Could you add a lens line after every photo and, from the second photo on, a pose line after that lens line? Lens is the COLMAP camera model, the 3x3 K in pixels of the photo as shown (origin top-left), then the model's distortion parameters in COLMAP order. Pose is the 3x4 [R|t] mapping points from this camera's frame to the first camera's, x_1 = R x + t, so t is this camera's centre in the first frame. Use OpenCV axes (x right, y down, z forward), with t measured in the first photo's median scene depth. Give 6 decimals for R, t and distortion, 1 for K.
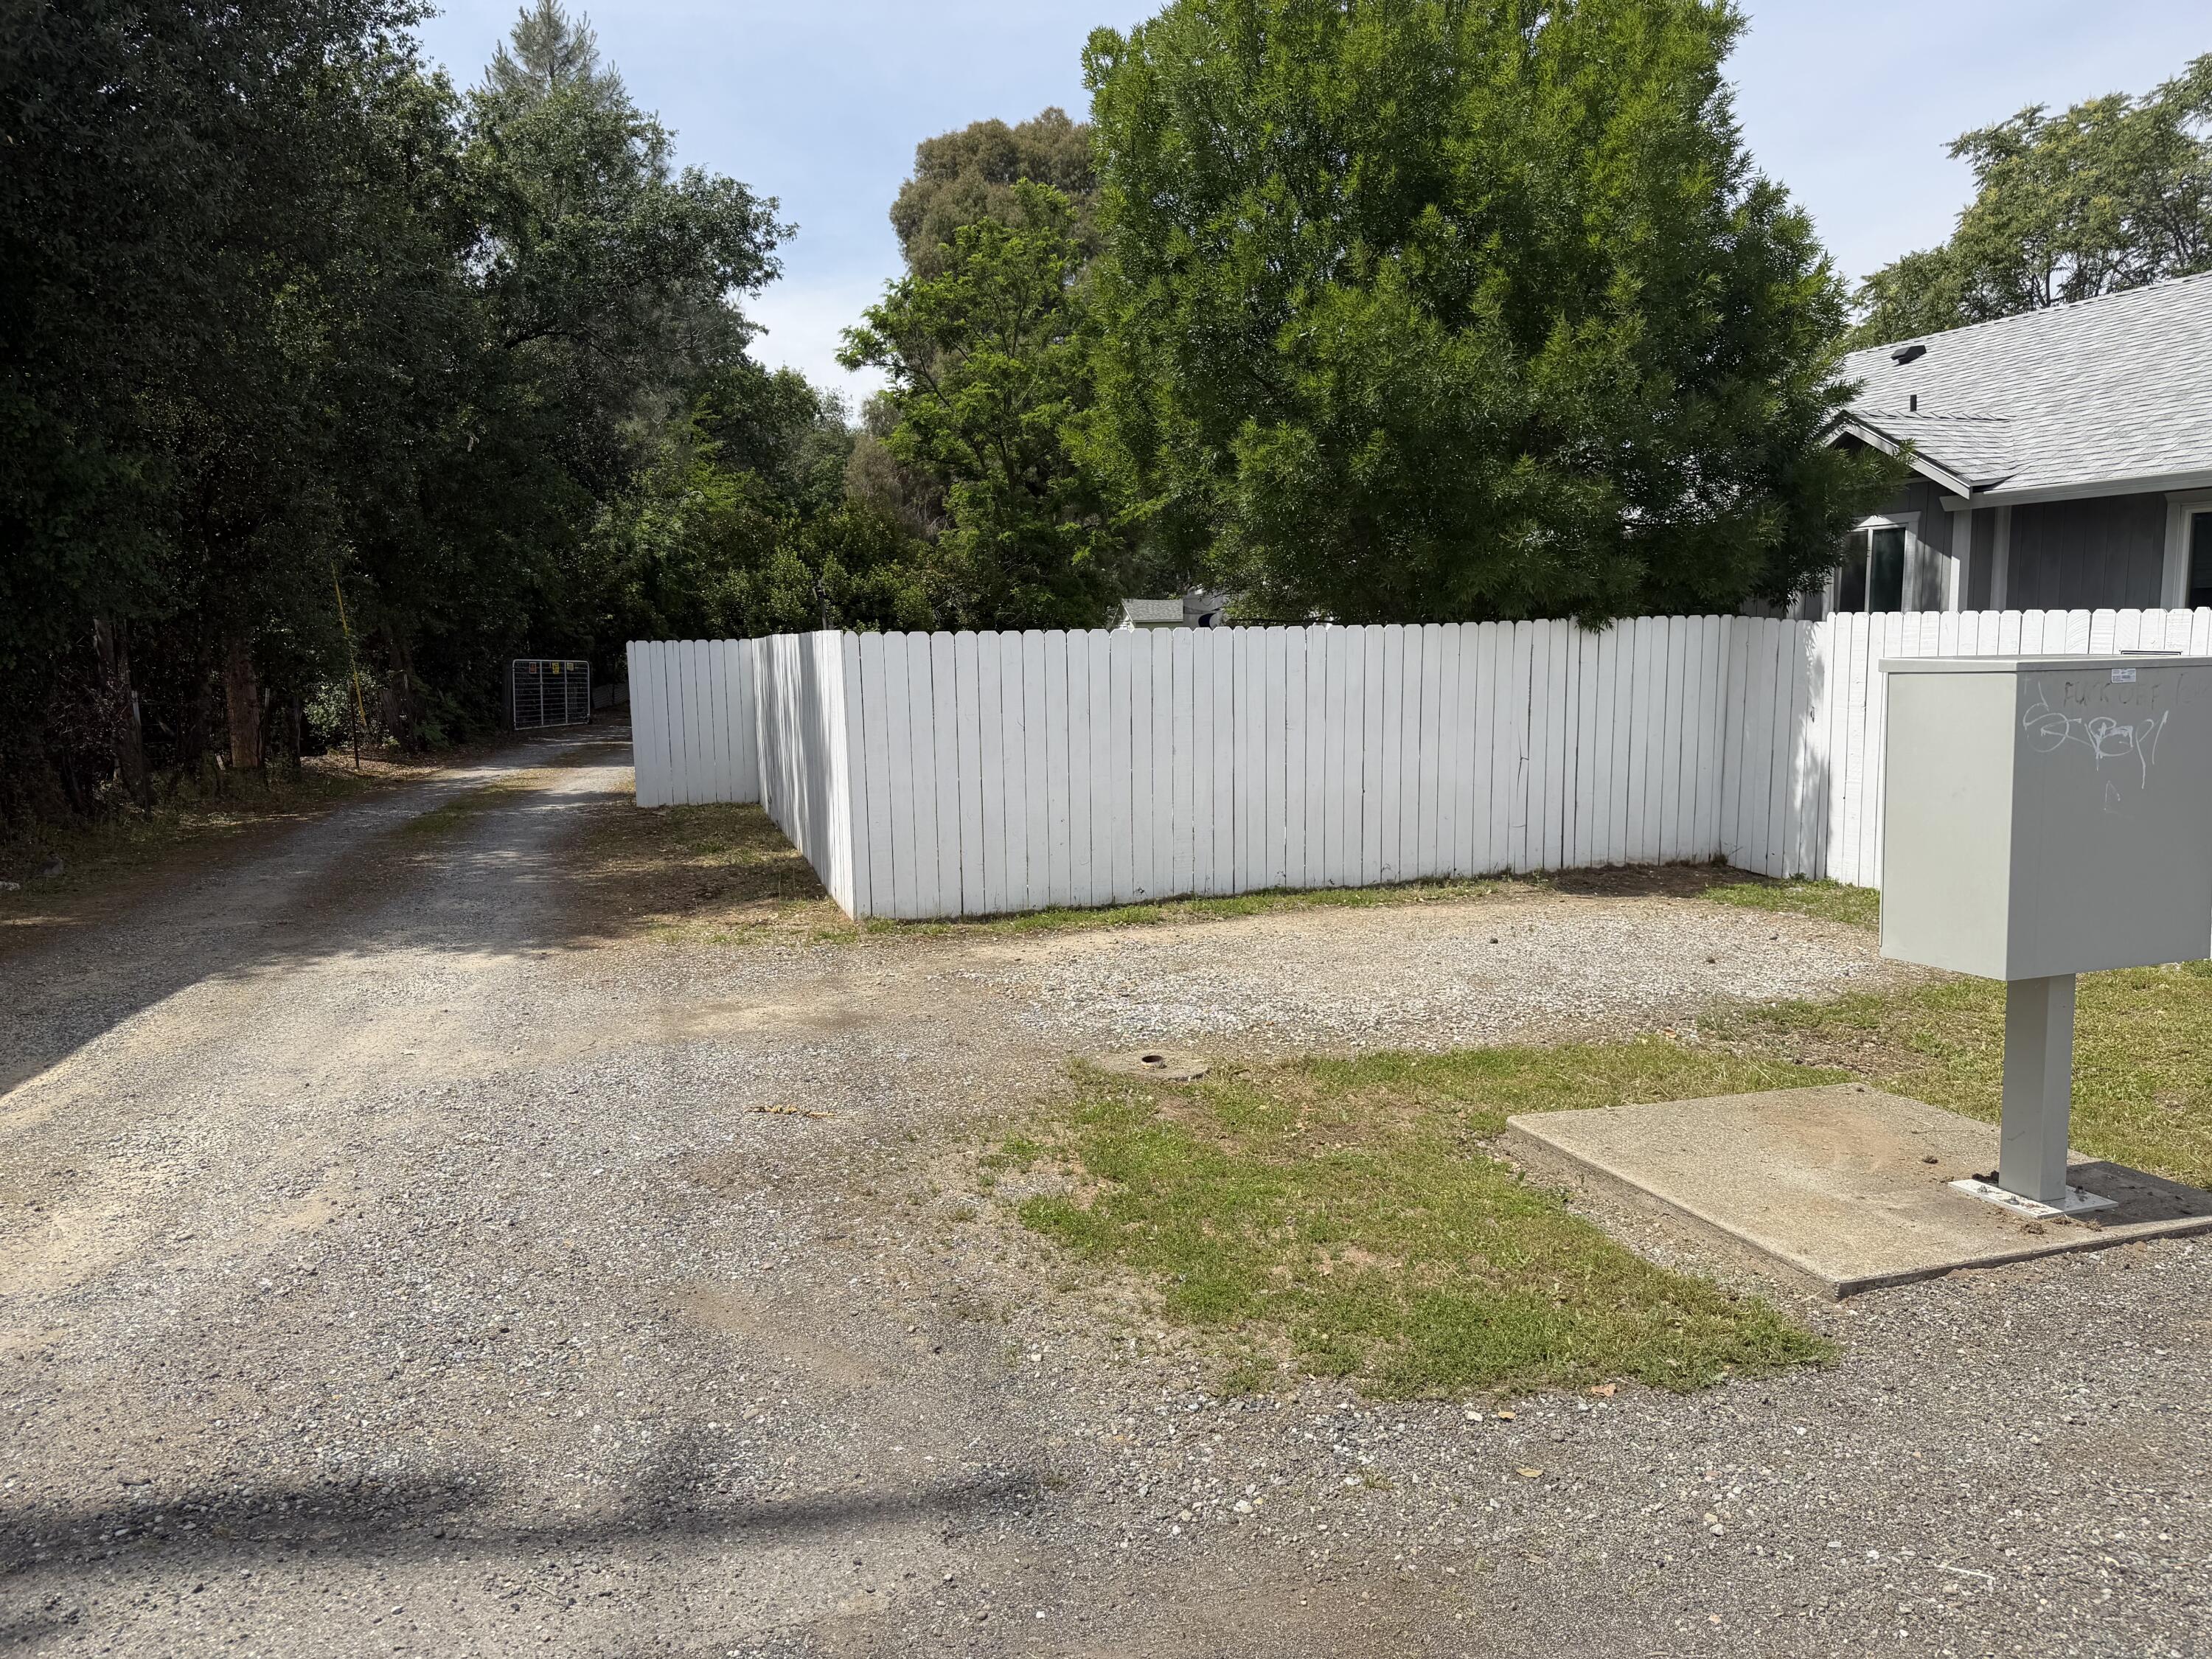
lens RADIAL K [[1562.1, 0, 1103.0], [0, 1562.1, 900.5], [0, 0, 1]] dist [0.005336, 0.001173]
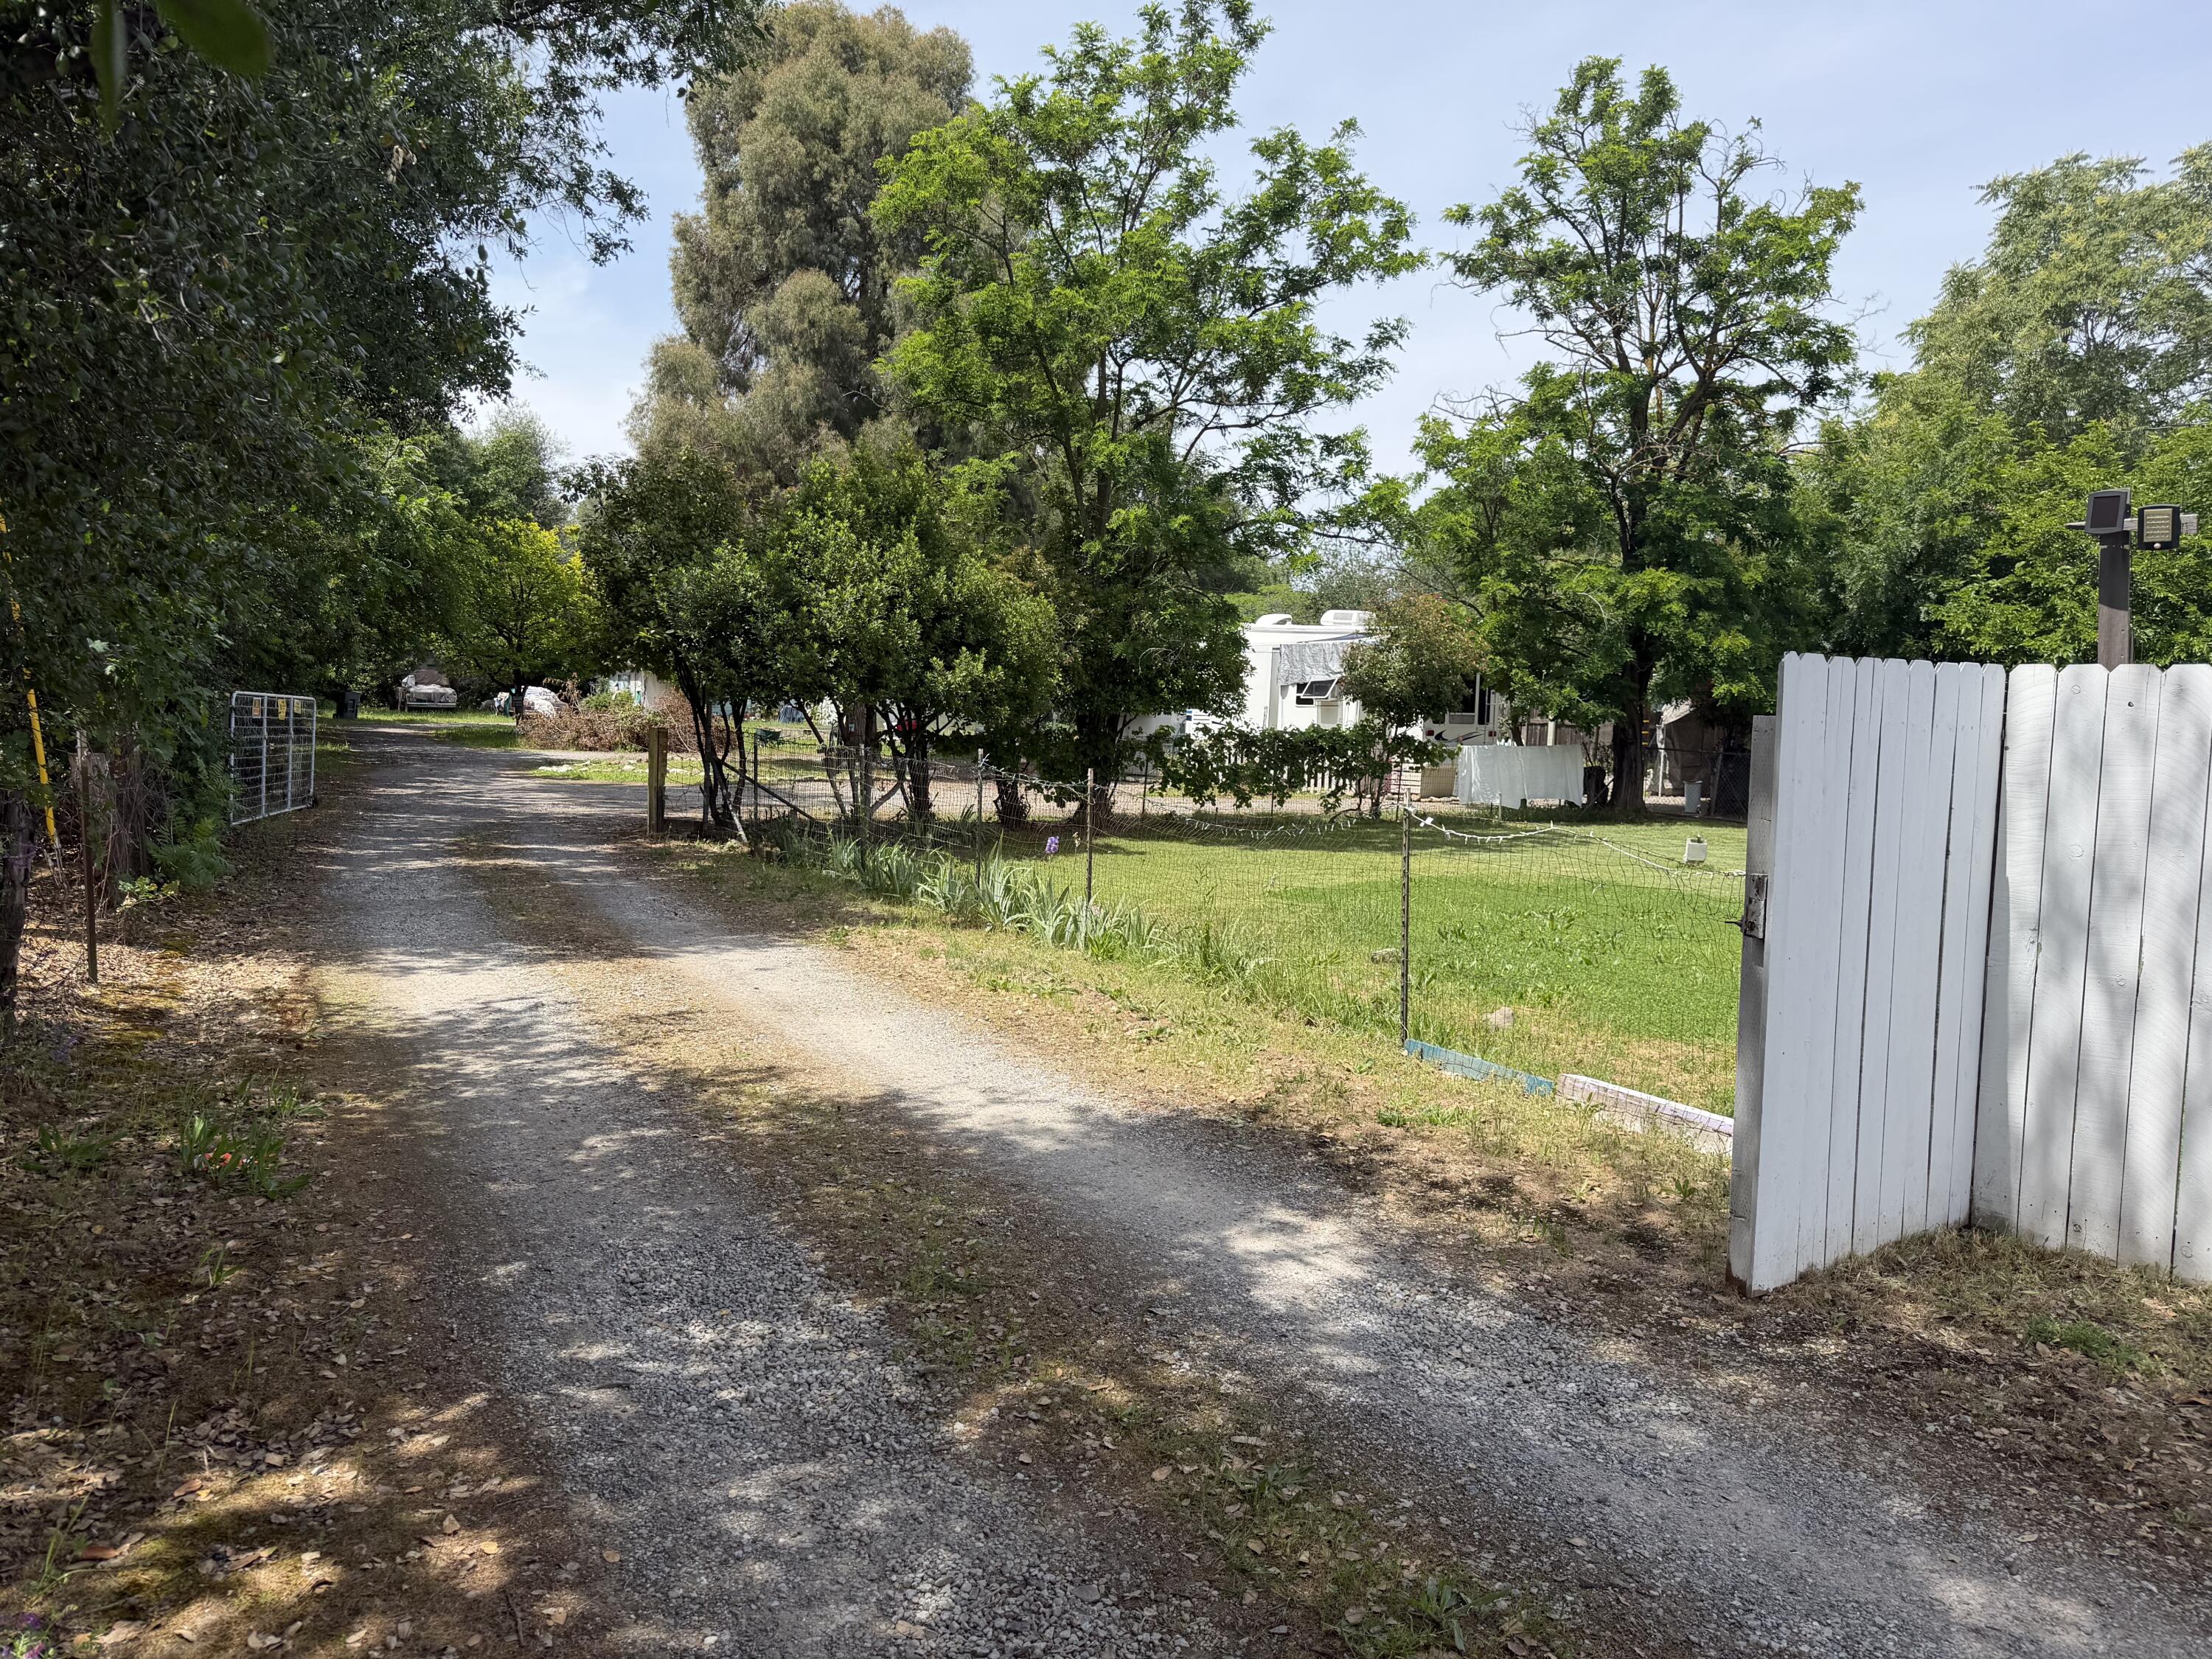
lens RADIAL K [[1571.6, 0, 1106.0], [0, 1571.6, 829.5], [0, 0, 1]] dist [0.002641, 0.001333]
pose [[0.950506, 0.015044, 0.310342, -0.607502], [0.010921, 0.996592, -0.081759, -0.147025], [-0.310514, 0.081102, 0.947103, 0.988554]]
